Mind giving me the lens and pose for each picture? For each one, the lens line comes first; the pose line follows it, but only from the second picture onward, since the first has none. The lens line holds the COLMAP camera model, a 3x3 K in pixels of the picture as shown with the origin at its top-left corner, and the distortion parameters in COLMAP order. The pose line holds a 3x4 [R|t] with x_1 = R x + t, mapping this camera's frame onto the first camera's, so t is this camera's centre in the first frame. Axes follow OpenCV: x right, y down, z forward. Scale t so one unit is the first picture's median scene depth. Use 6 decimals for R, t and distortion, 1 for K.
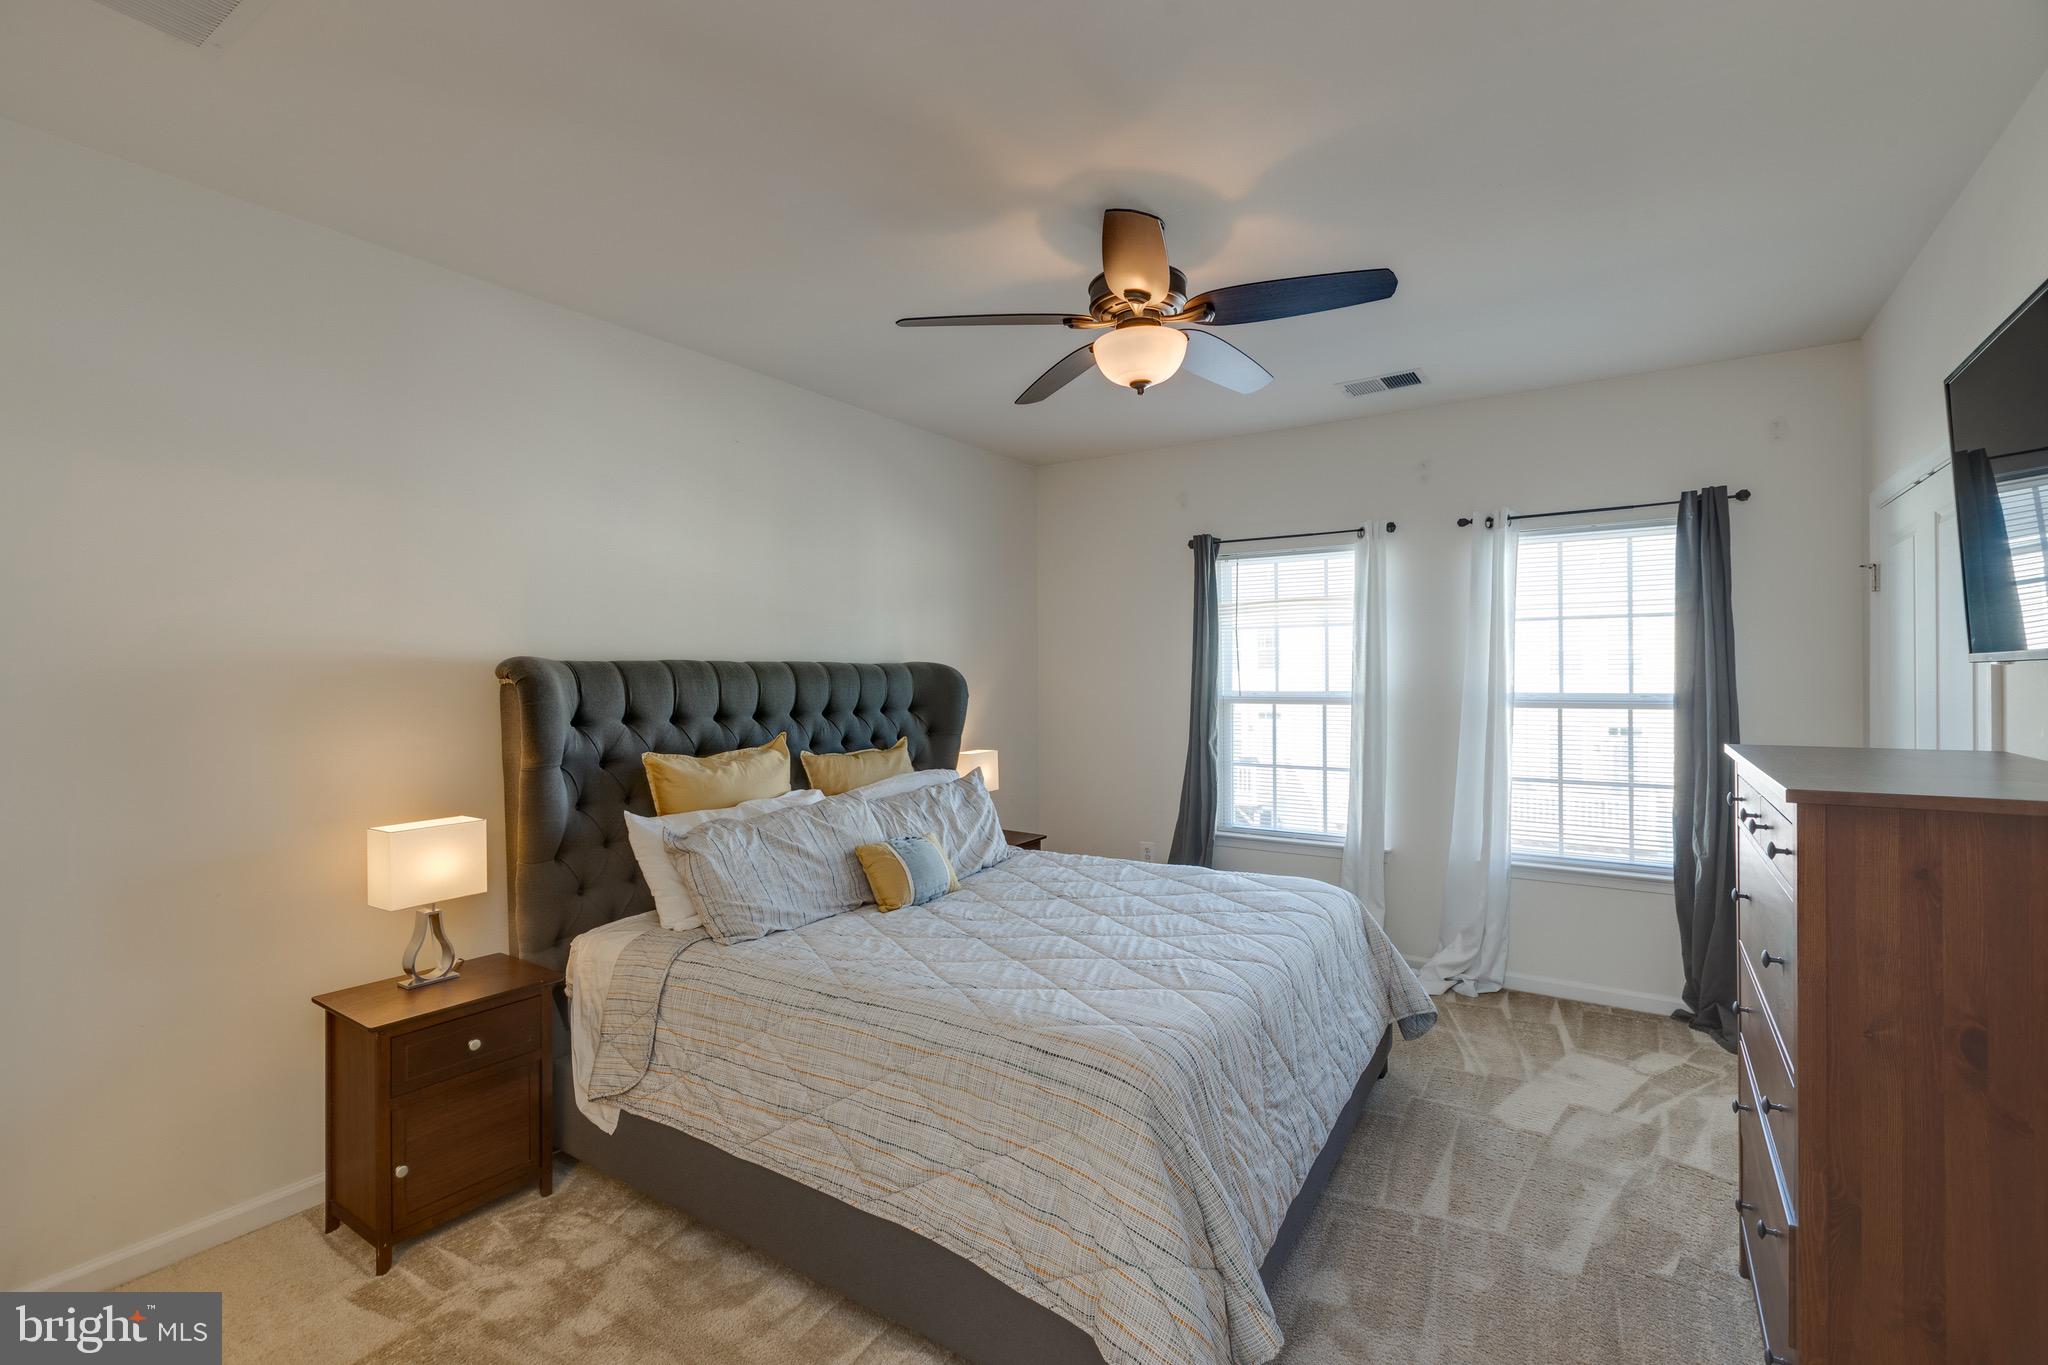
lens RADIAL K [[907.8, 0, 1029.6], [0, 907.8, 678.1], [0, 0, 1]] dist [0.002083, -0.000947]
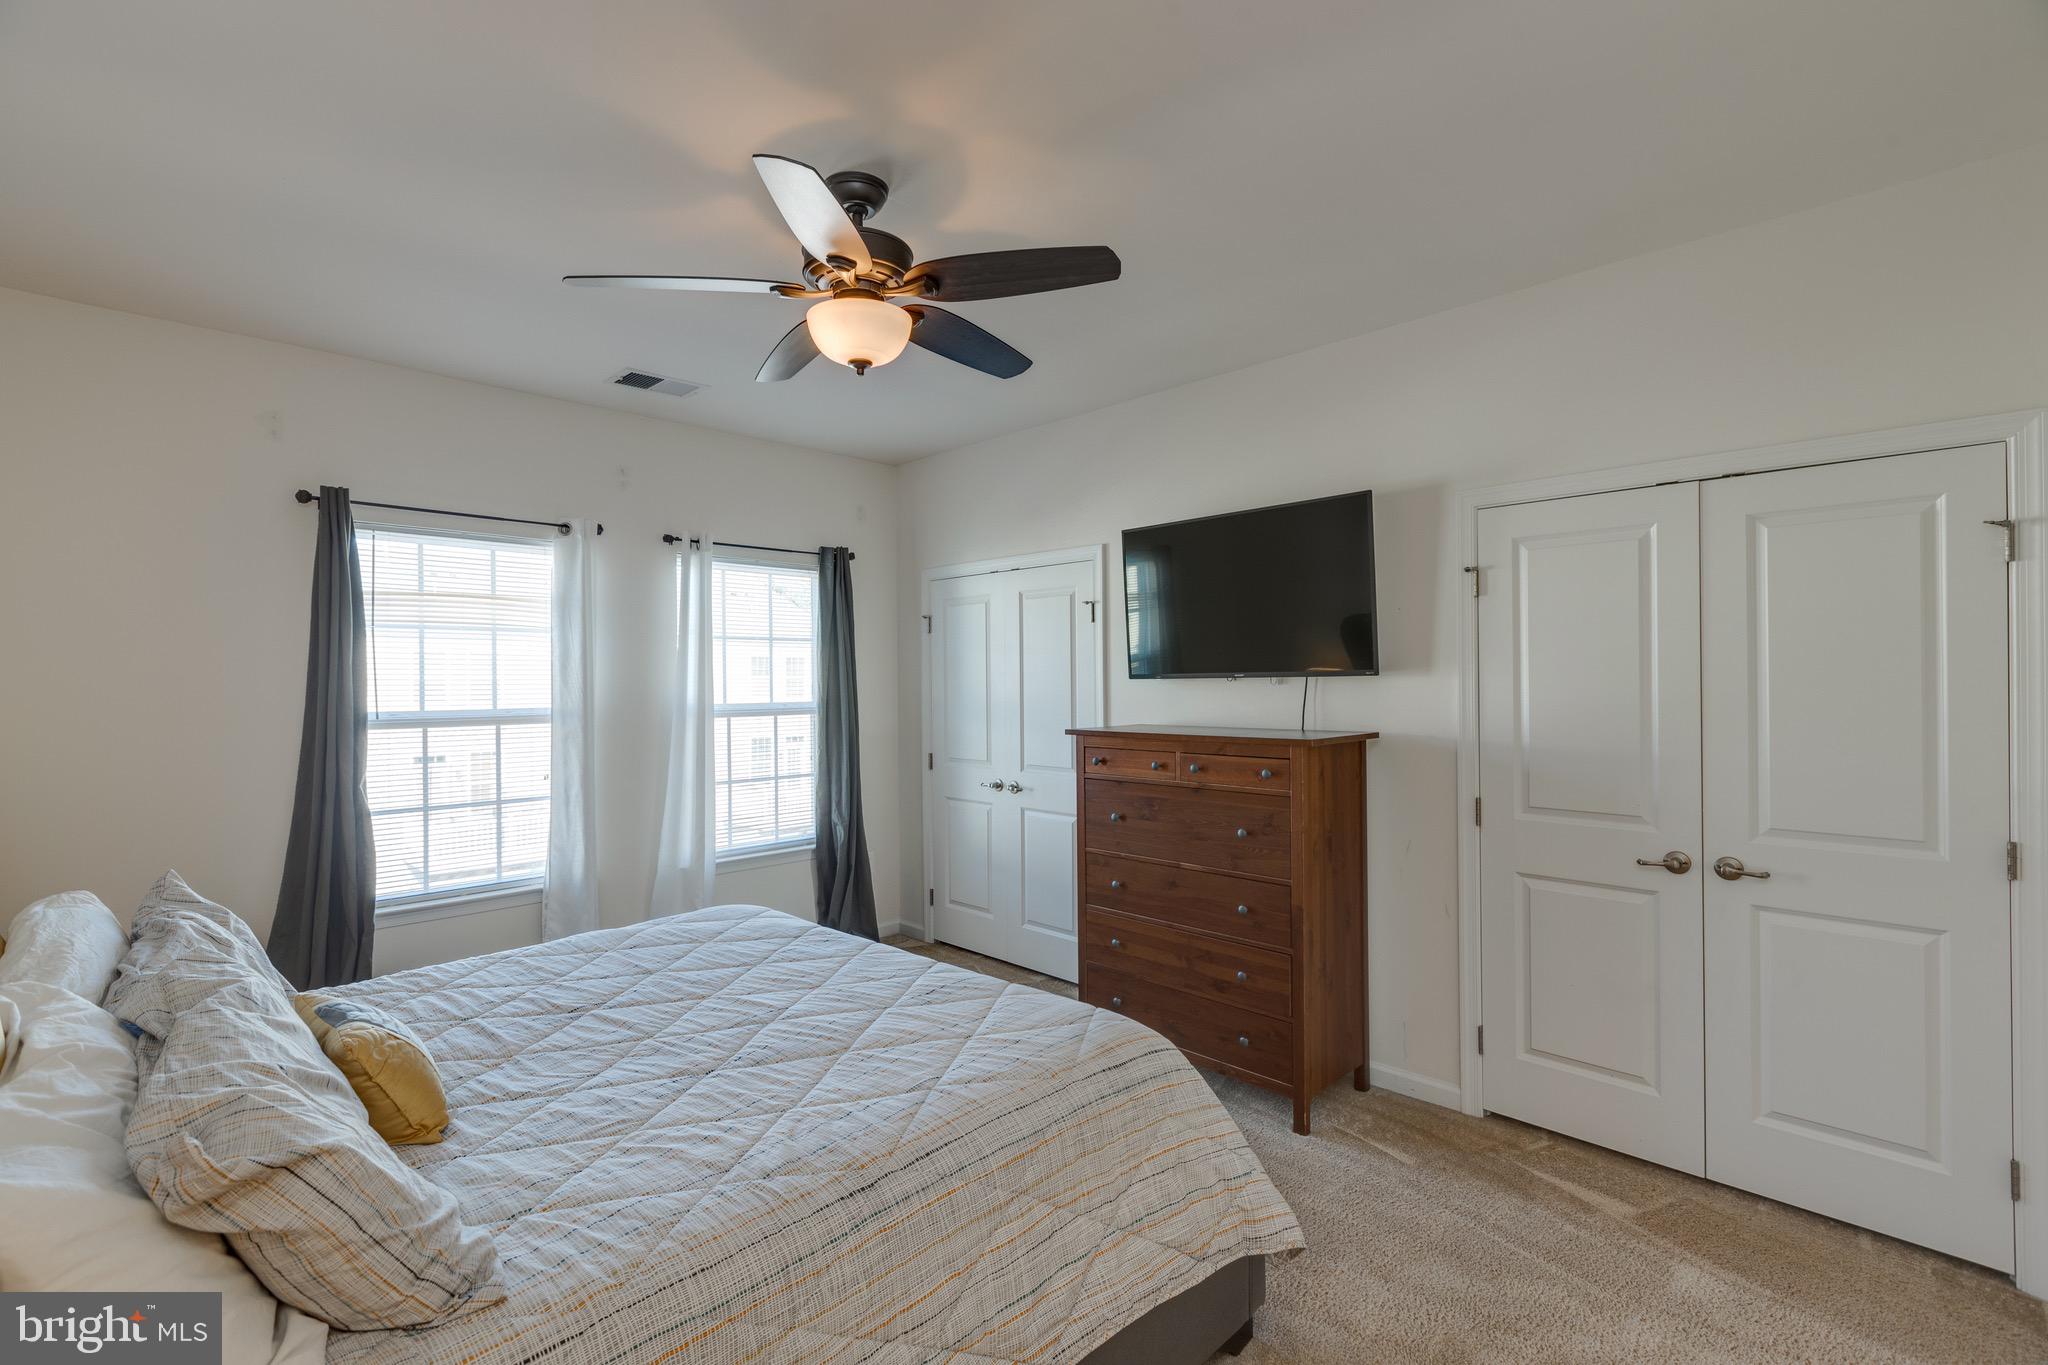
lens RADIAL K [[910.1, 0, 1032.0], [0, 910.1, 681.7], [0, 0, 1]] dist [-0.003334, -0.000023]
pose [[0.197218, 0.004497, 0.980349, -0.481457], [0.012482, 0.999897, -0.007098, 0.000886], [-0.980280, 0.013636, 0.197141, 0.442842]]
